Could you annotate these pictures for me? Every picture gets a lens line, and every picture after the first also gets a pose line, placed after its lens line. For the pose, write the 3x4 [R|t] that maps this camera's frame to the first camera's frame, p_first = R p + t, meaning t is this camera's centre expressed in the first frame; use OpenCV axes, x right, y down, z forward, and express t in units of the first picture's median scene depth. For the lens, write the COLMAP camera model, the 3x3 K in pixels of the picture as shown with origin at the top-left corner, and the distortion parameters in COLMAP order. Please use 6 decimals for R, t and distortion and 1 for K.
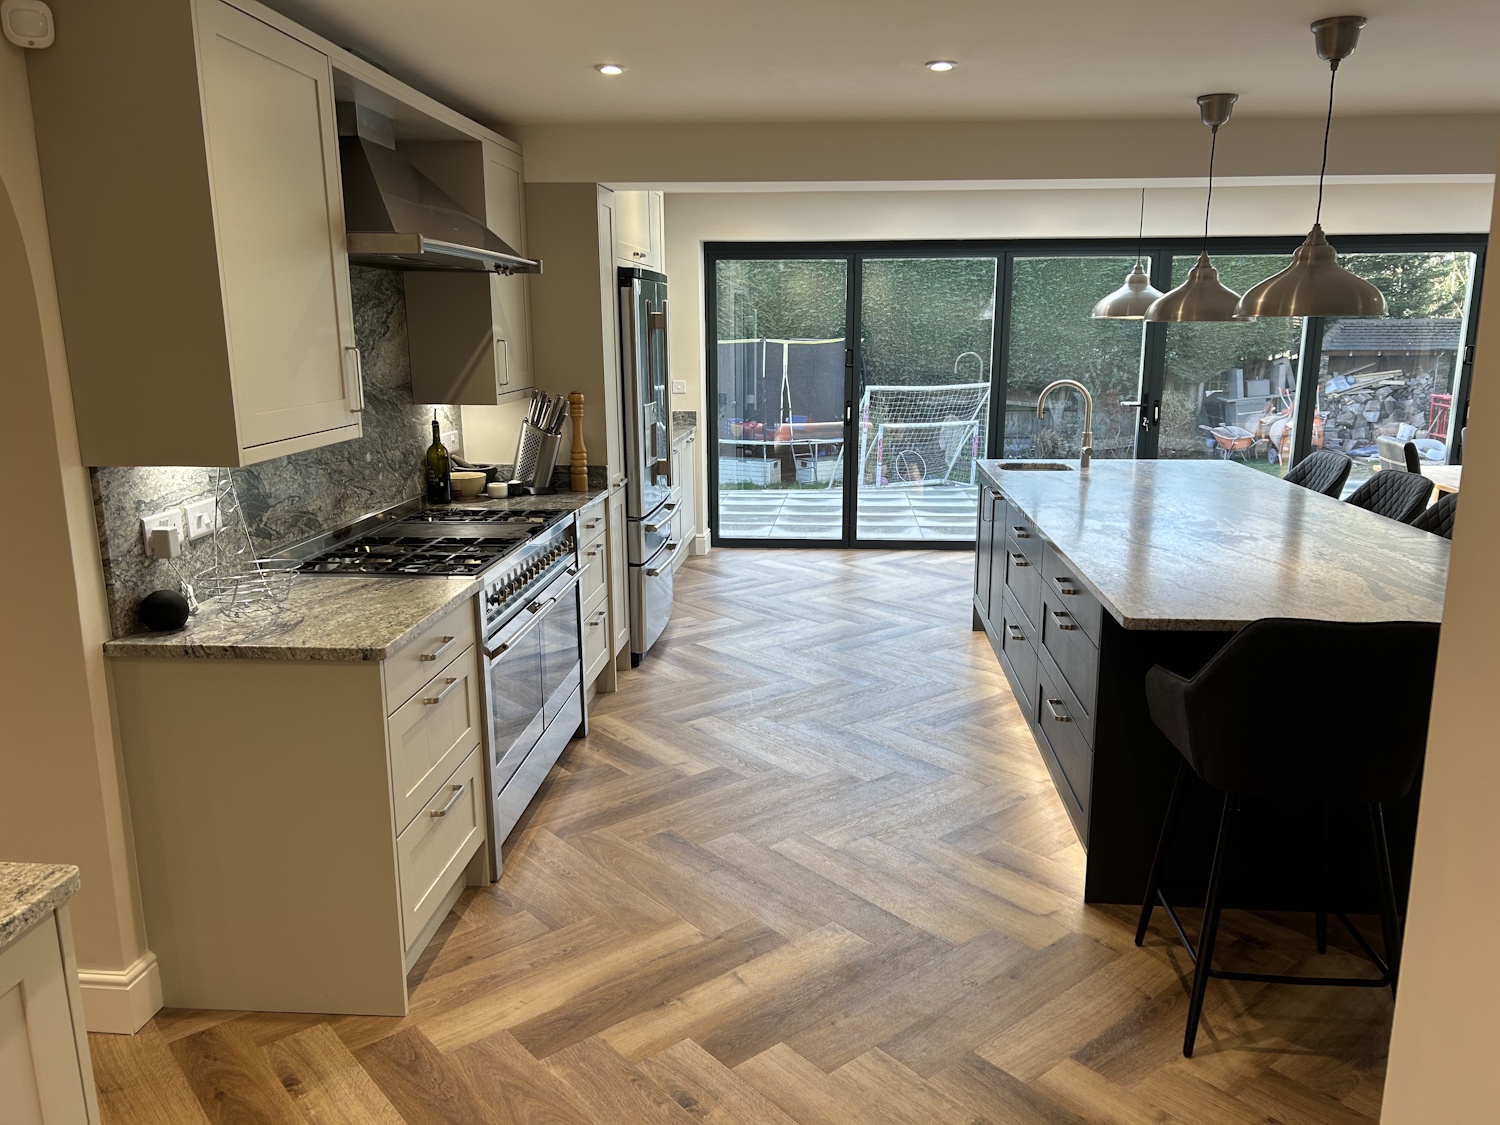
lens RADIAL K [[1124.0, 0, 762.8], [0, 1124.0, 566.6], [0, 0, 1]] dist [0.059004, -0.060892]
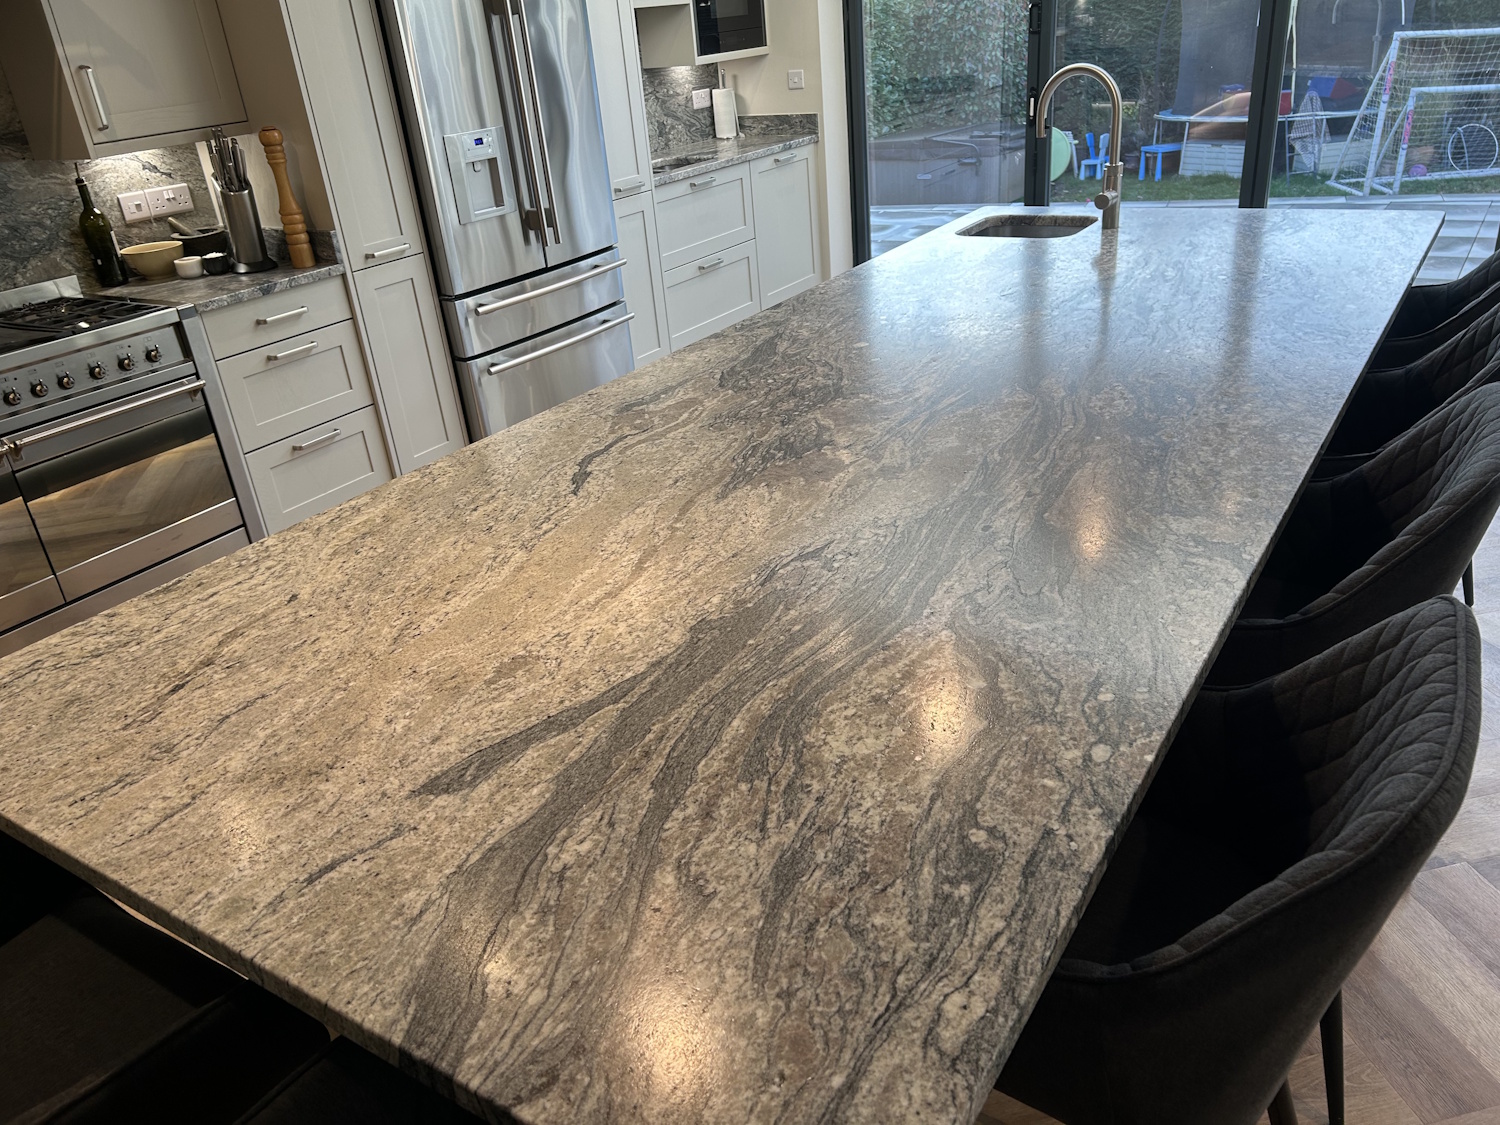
lens RADIAL K [[1144.3, 0, 750.0], [0, 1144.3, 562.5], [0, 0, 1]] dist [0.046913, -0.045897]
pose [[0.873783, 0.145738, -0.463965, 0.559349], [-0.020906, 0.964415, 0.263564, -0.098875], [0.485866, -0.220598, 0.845737, 0.513763]]
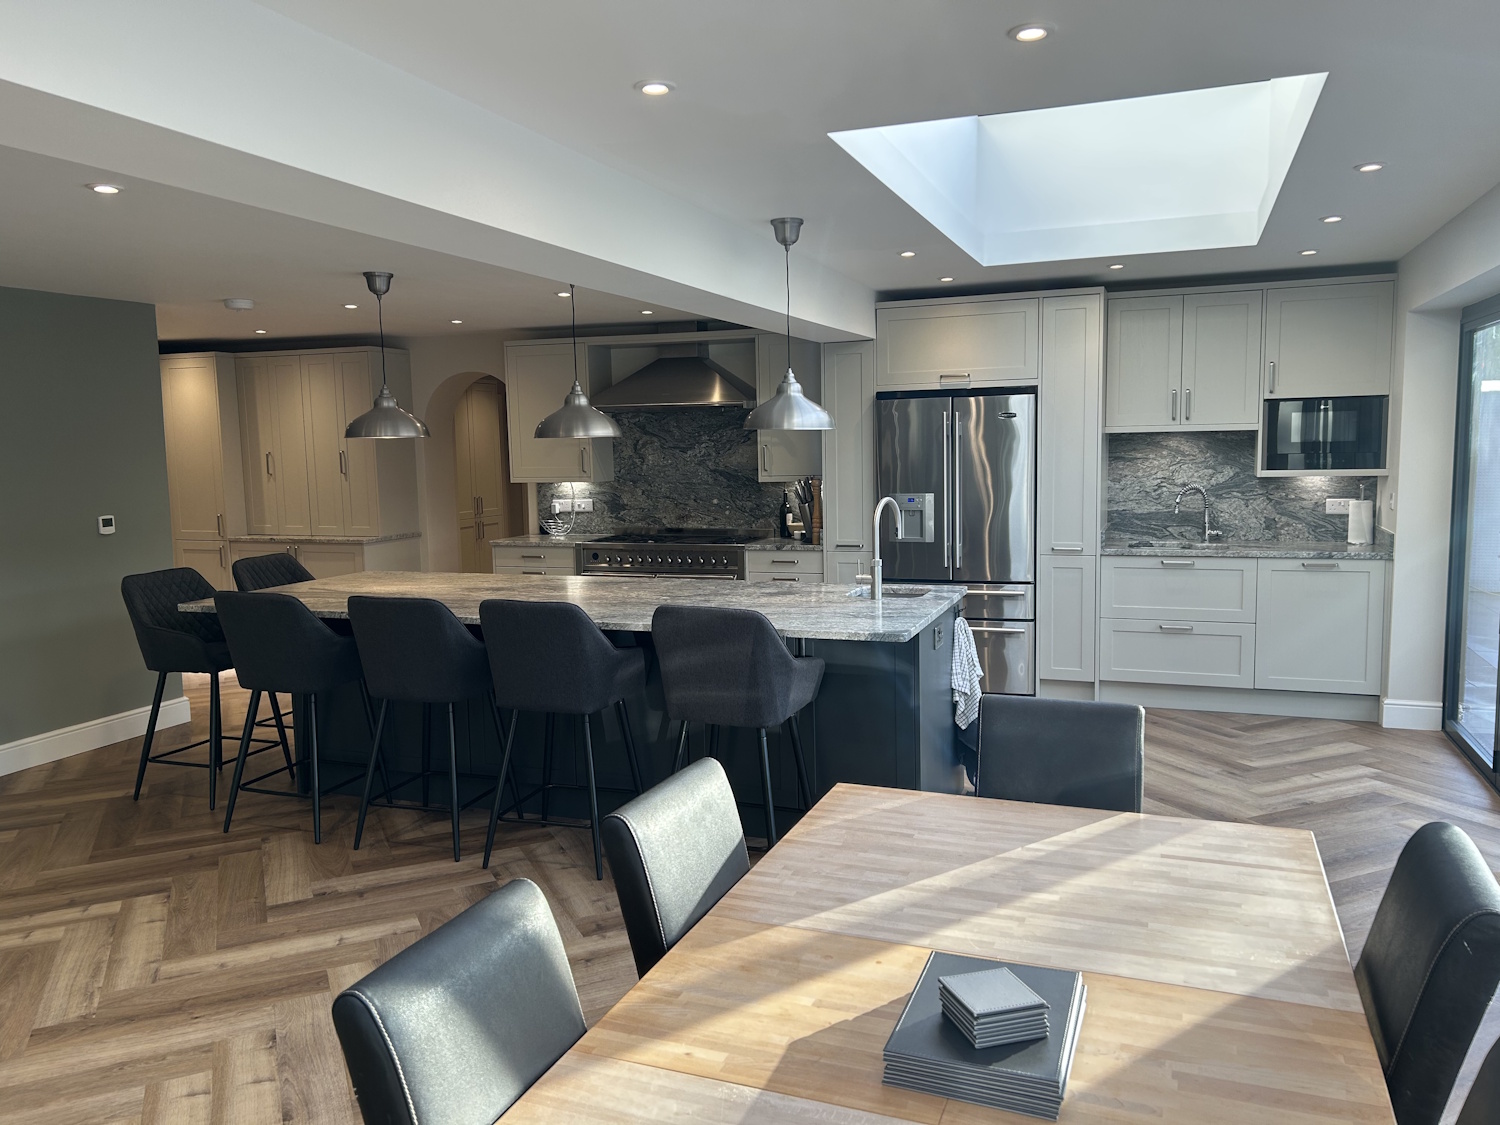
lens RADIAL K [[1126.7, 0, 757.4], [0, 1126.7, 562.2], [0, 0, 1]] dist [0.118539, -0.178577]
pose [[-0.275030, 0.111215, -0.954982, 1.488911], [-0.183796, 0.968886, 0.165766, -0.319758], [0.943704, 0.221112, -0.246032, 1.494599]]
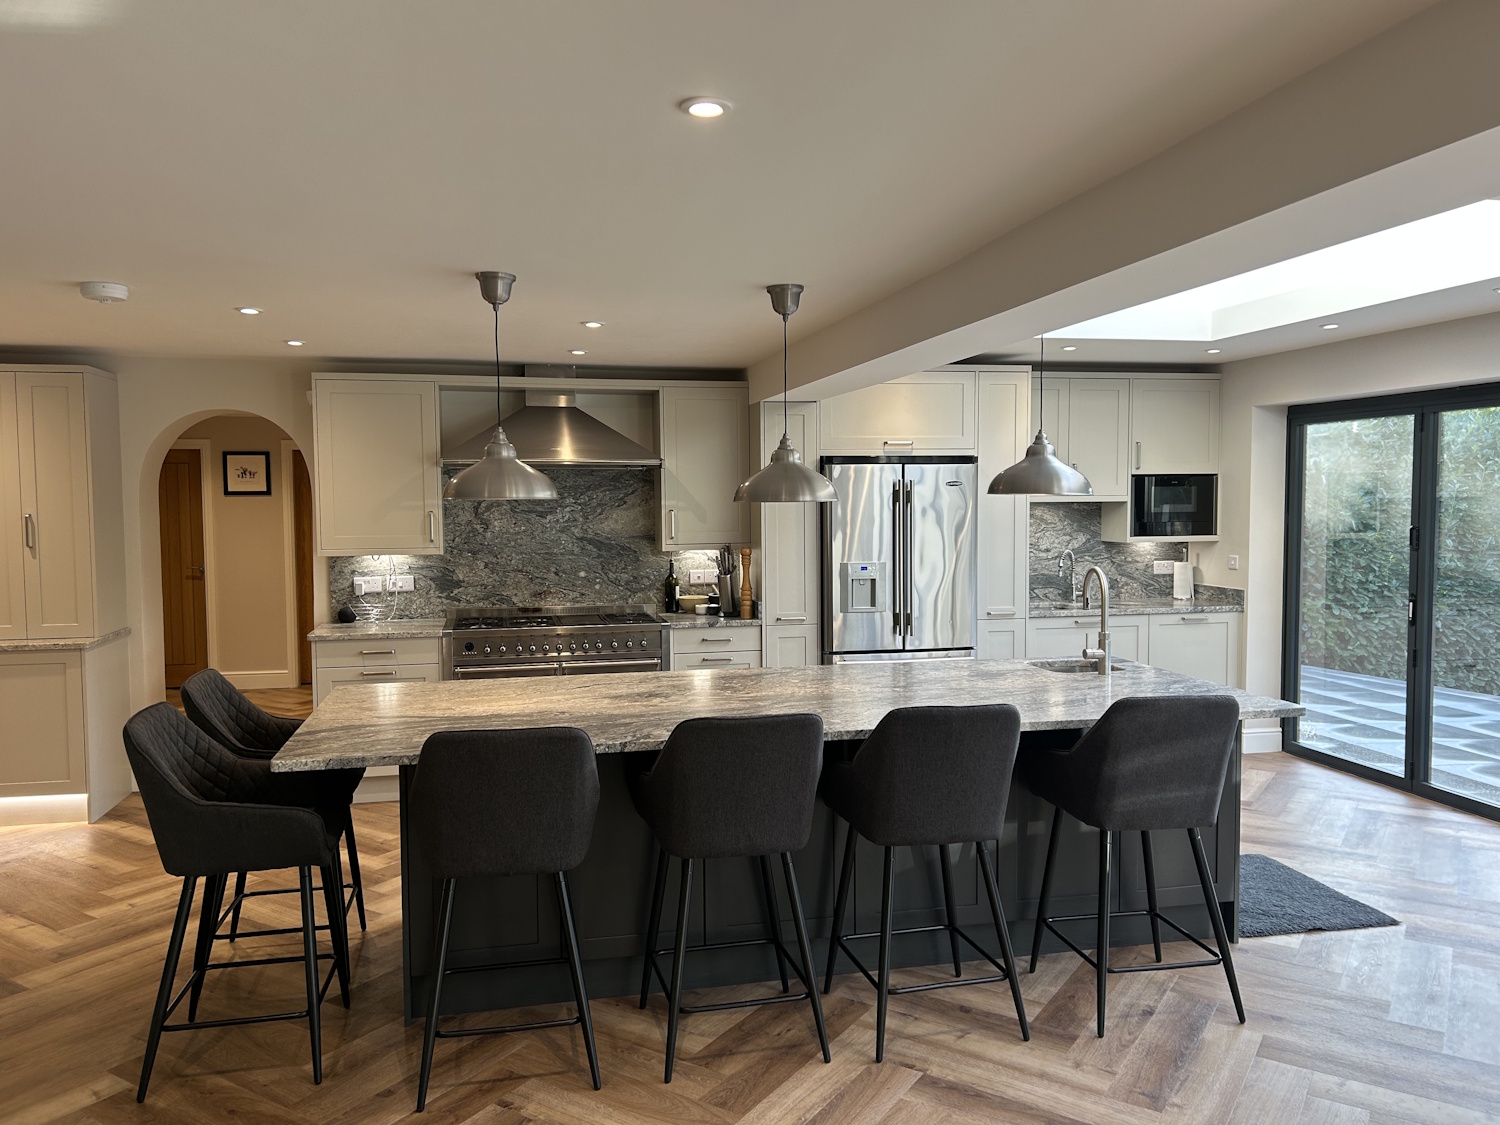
lens RADIAL K [[1126.7, 0, 757.4], [0, 1126.7, 562.2], [0, 0, 1]] dist [0.118539, -0.178577]
pose [[0.289024, 0.057759, -0.955578, 1.315743], [-0.197980, 0.980206, -0.000634, -0.156562], [0.936626, 0.189368, 0.294738, 0.686033]]
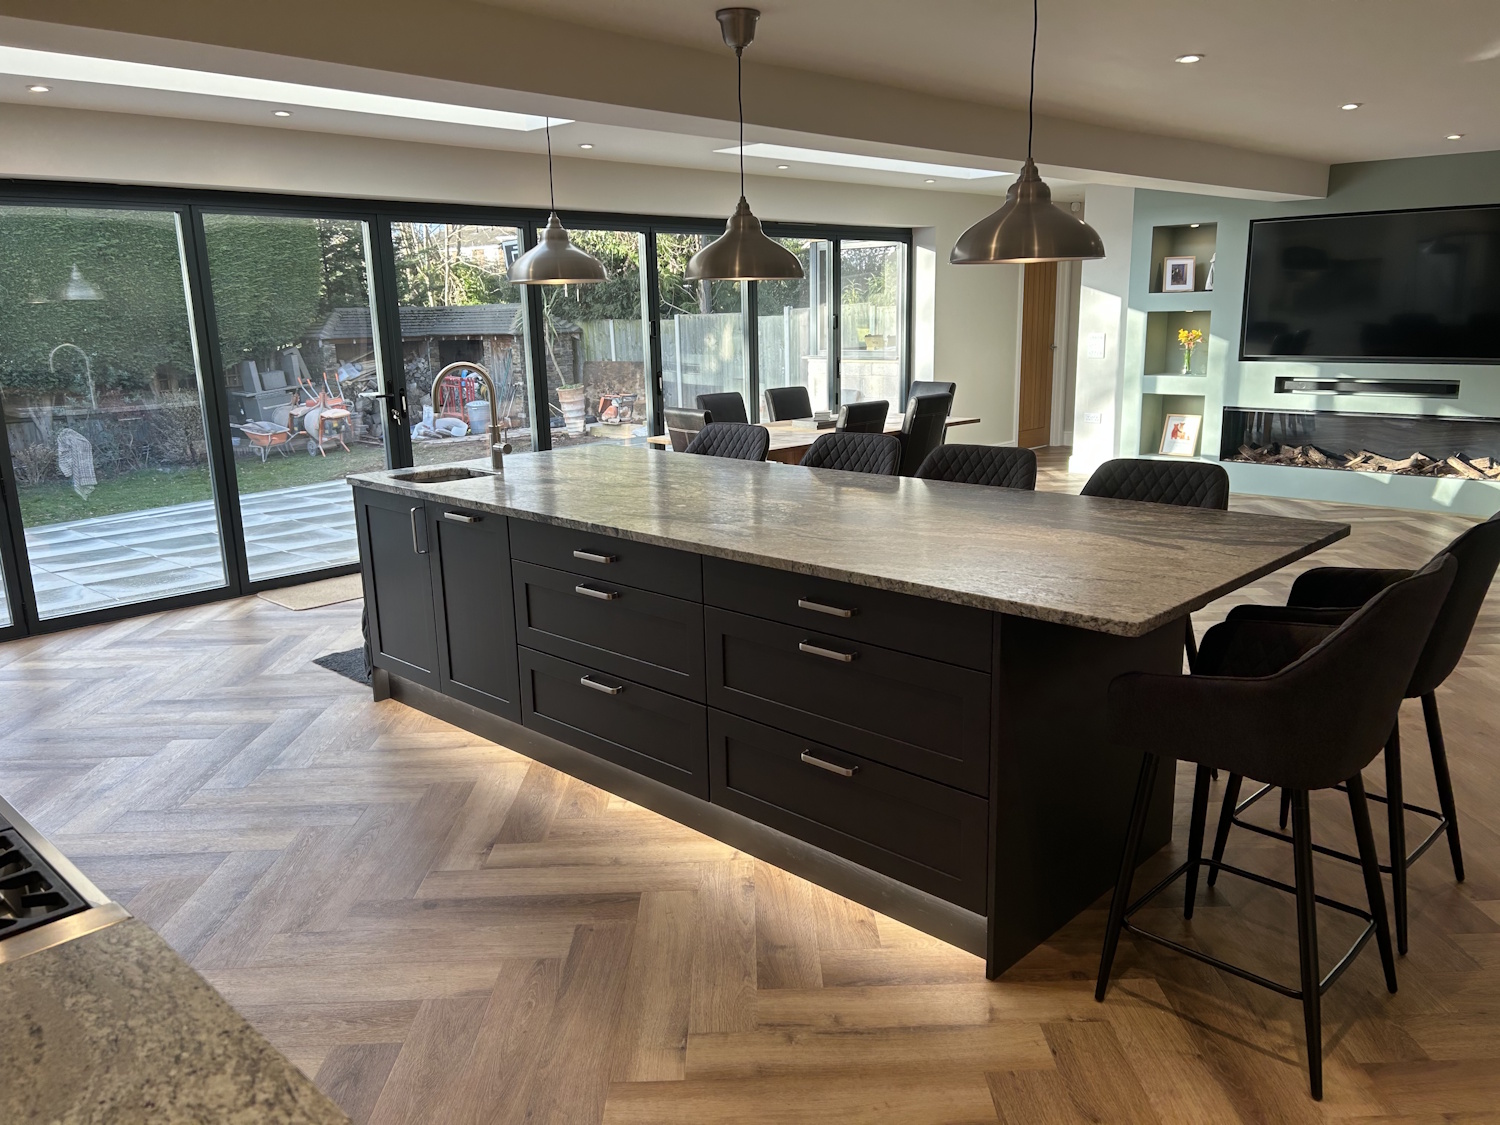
lens RADIAL K [[1124.0, 0, 762.8], [0, 1124.0, 566.6], [0, 0, 1]] dist [0.059004, -0.060892]
pose [[0.634721, -0.185359, 0.750181, -0.290134], [0.181673, 0.979388, 0.088281, -0.074131], [-0.751082, 0.080254, 0.655313, 0.440032]]
